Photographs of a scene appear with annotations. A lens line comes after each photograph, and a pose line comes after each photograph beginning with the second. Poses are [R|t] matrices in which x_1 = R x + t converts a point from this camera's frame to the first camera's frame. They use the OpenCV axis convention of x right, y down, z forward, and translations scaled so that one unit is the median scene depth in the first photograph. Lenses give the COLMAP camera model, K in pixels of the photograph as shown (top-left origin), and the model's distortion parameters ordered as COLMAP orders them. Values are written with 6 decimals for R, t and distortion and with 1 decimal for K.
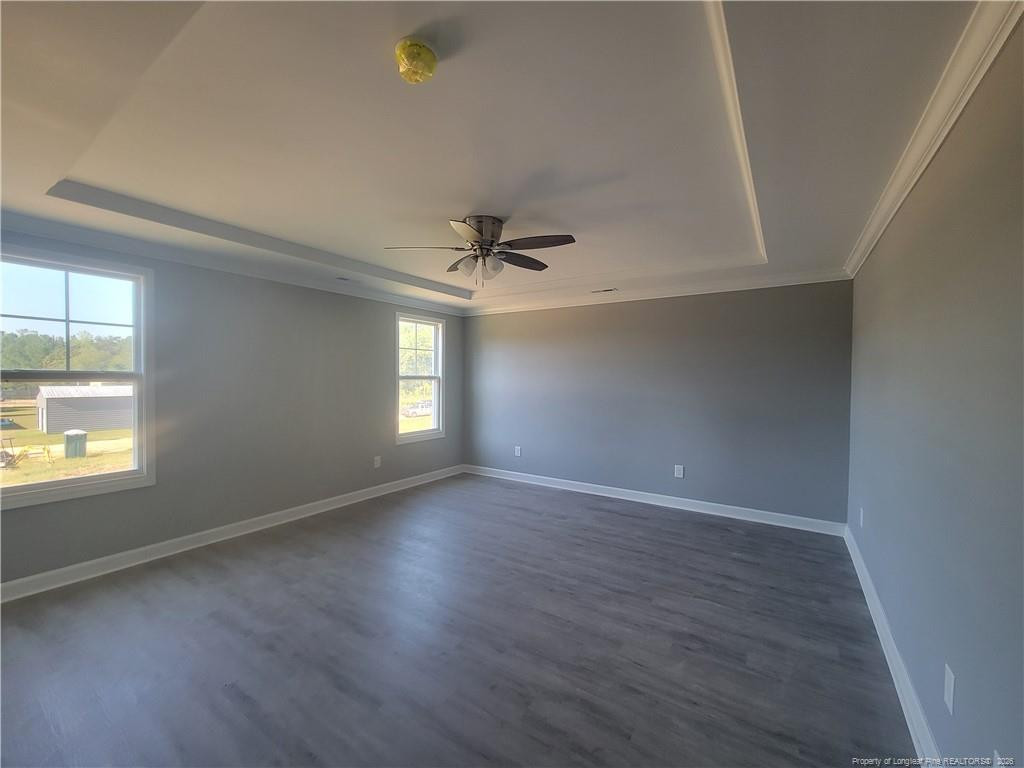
lens RADIAL K [[421.9, 0, 506.4], [0, 421.9, 387.5], [0, 0, 1]] dist [-0.001840, -0.000089]
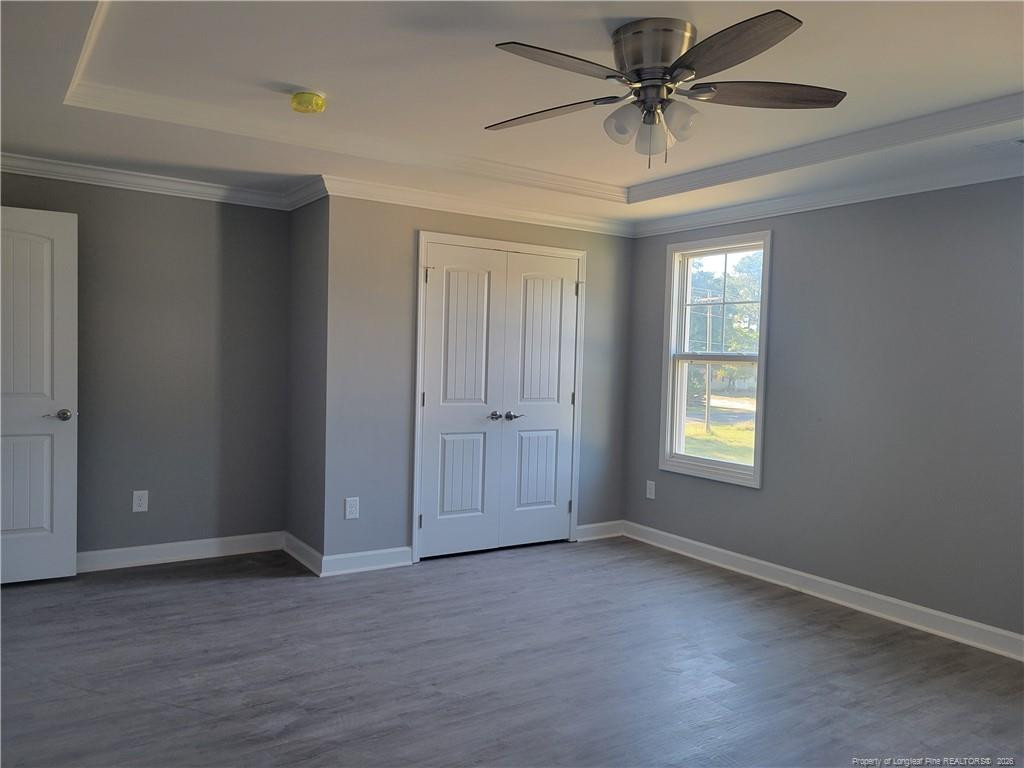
lens RADIAL K [[777.0, 0, 505.6], [0, 777.0, 385.6], [0, 0, 1]] dist [0.029311, 0.002347]
pose [[-0.389188, 0.018502, -0.920972, 0.805038], [-0.047636, 0.998056, 0.040181, -0.013007], [0.919926, 0.059509, -0.387551, 1.140088]]
